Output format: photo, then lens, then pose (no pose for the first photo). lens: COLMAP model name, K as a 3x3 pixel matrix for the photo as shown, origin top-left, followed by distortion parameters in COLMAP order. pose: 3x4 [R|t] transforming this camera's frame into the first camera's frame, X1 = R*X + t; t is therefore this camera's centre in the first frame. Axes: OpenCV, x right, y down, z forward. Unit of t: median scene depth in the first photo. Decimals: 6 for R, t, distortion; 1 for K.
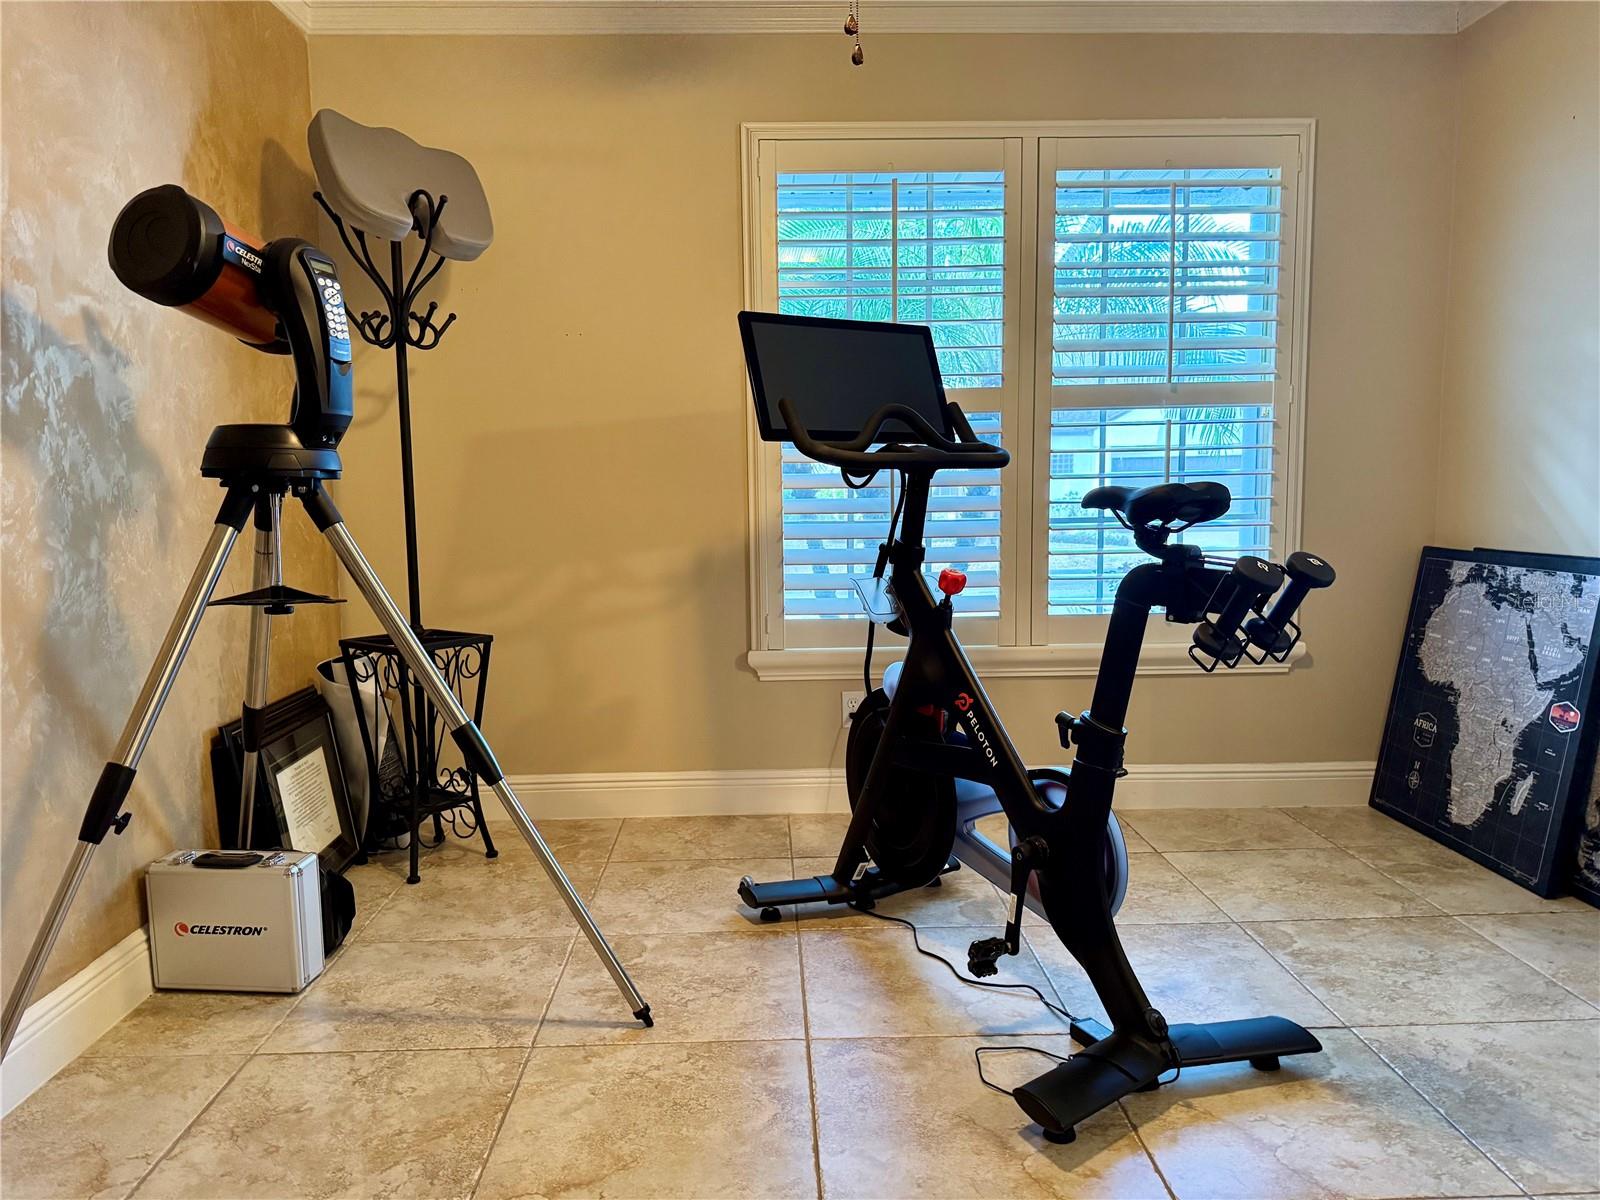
lens RADIAL K [[1128.6, 0, 791.7], [0, 1128.6, 611.2], [0, 0, 1]] dist [0.082036, -0.112207]
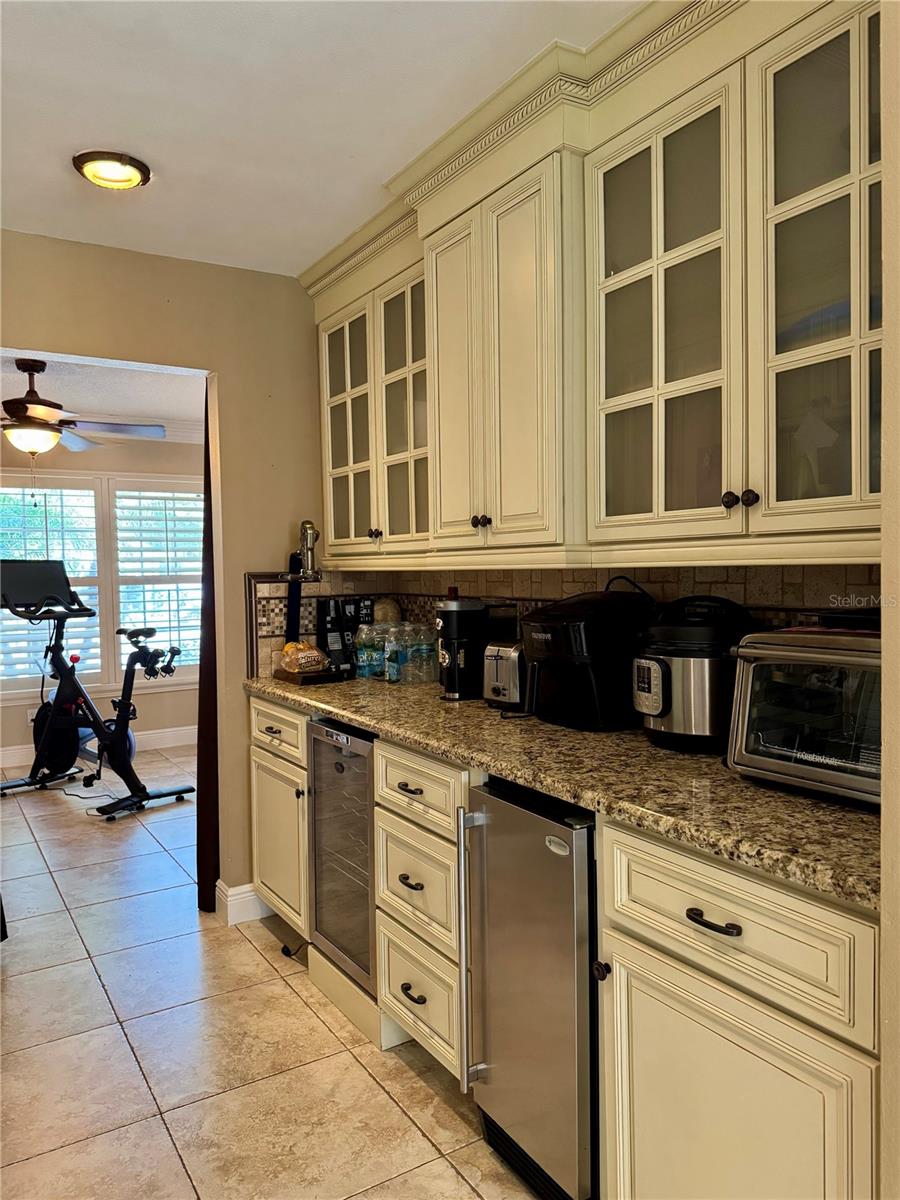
lens RADIAL K [[846.5, 0, 415.2], [0, 846.5, 609.7], [0, 0, 1]] dist [0.082036, -0.112207]
pose [[0.880049, -0.026534, 0.474141, -0.126151], [0.060661, 0.996540, -0.056825, 0.026625], [-0.470993, 0.078771, 0.878613, -1.363472]]
